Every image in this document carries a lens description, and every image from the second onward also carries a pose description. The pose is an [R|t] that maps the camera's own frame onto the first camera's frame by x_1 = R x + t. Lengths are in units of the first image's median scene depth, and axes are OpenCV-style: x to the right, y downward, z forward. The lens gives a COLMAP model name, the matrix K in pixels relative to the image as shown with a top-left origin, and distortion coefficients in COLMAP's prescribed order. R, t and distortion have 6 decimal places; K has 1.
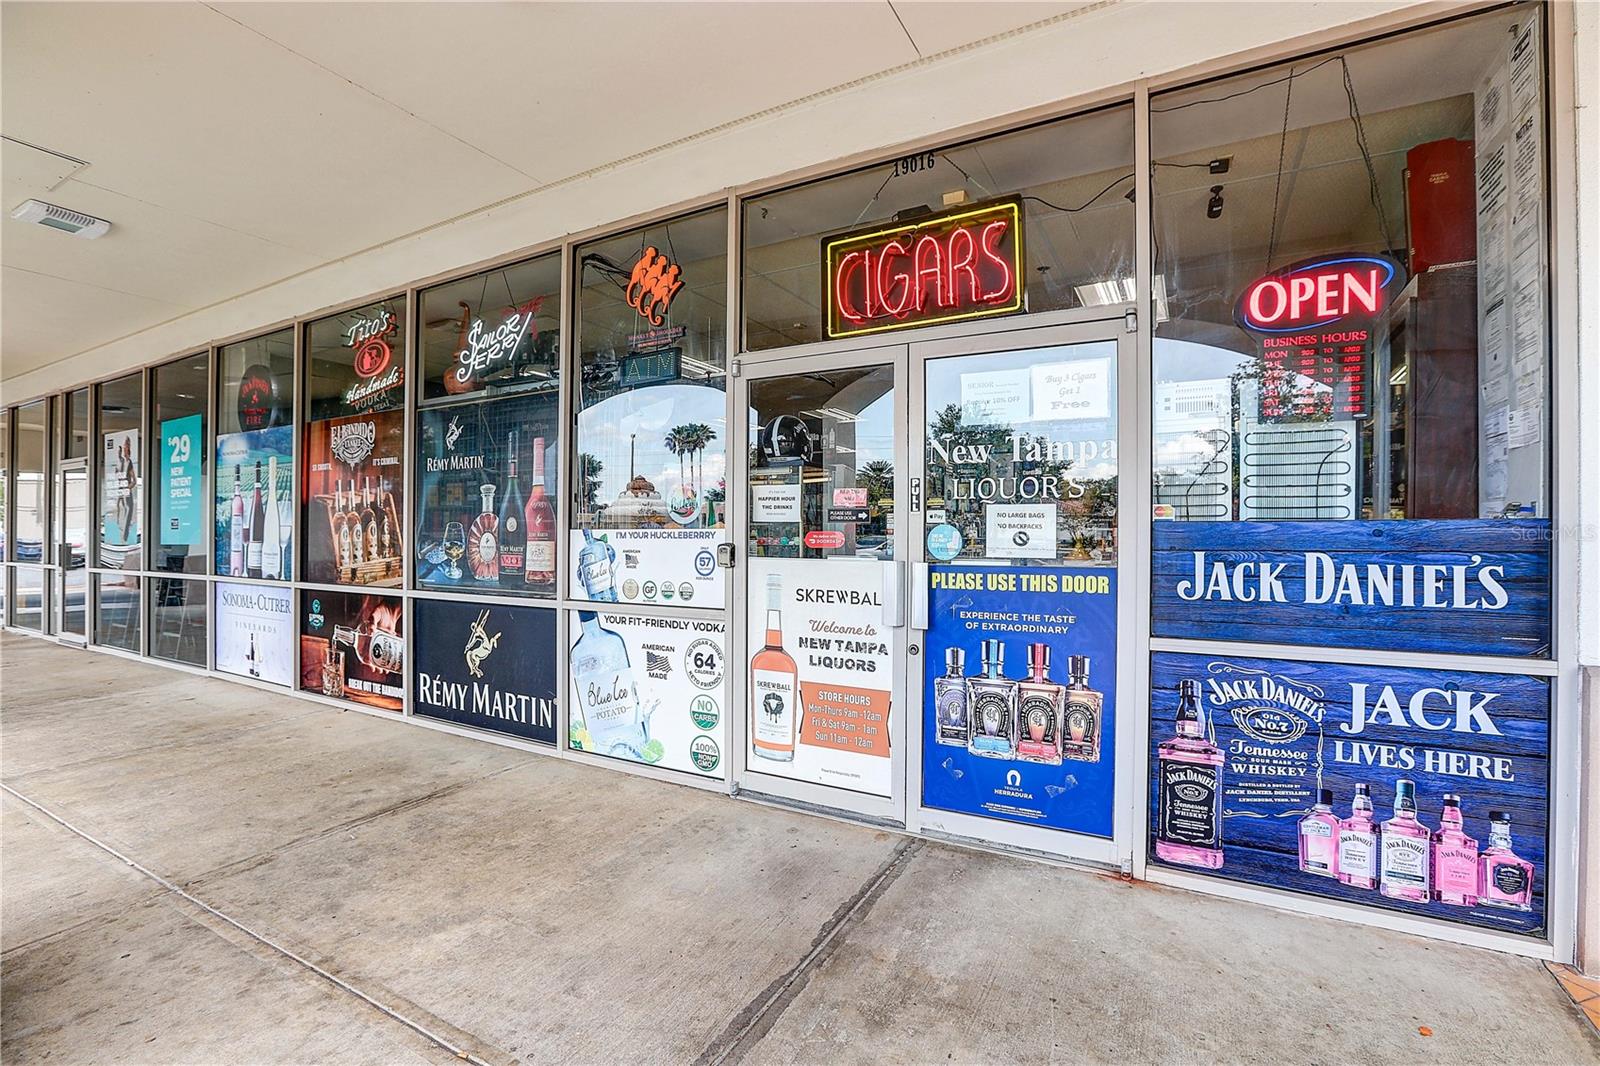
lens RADIAL K [[721.8, 0, 801.2], [0, 721.8, 530.2], [0, 0, 1]] dist [-0.038051, 0.004526]
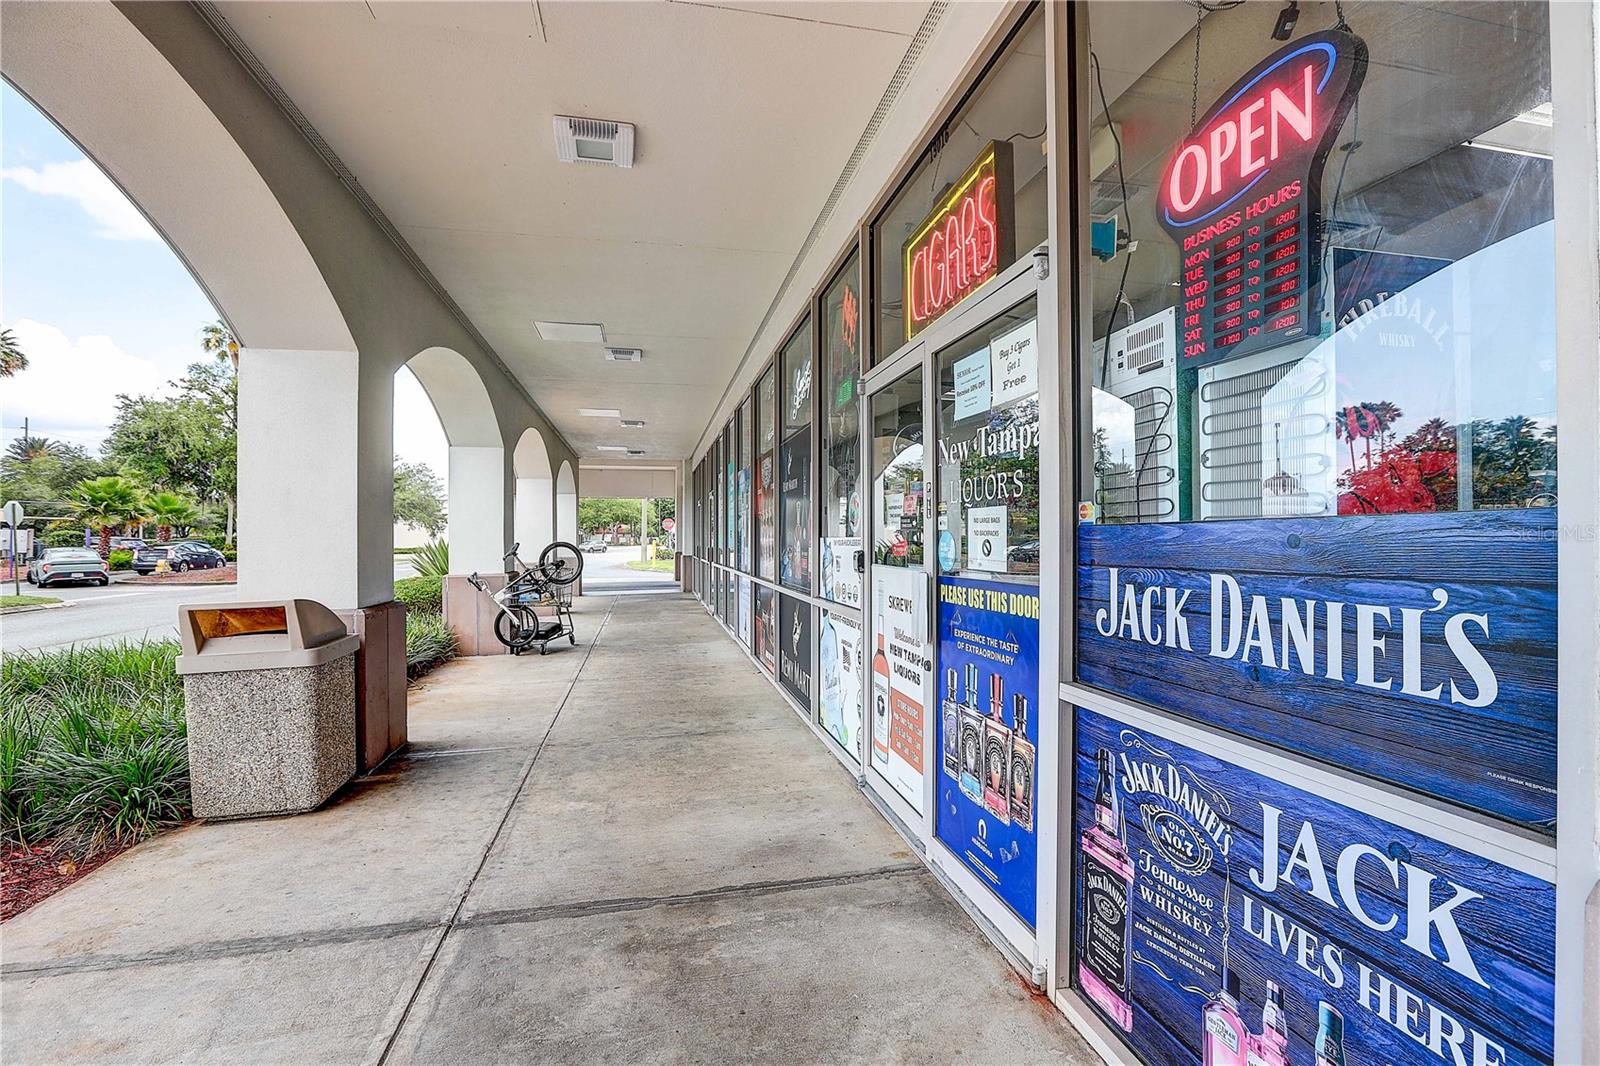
lens RADIAL K [[721.8, 0, 801.6], [0, 721.8, 532.4], [0, 0, 1]] dist [-0.038051, 0.004526]
pose [[0.656848, -0.011206, -0.753940, 0.925419], [0.007264, 0.999937, -0.008534, -0.000877], [0.753988, 0.000129, 0.656888, 0.323183]]
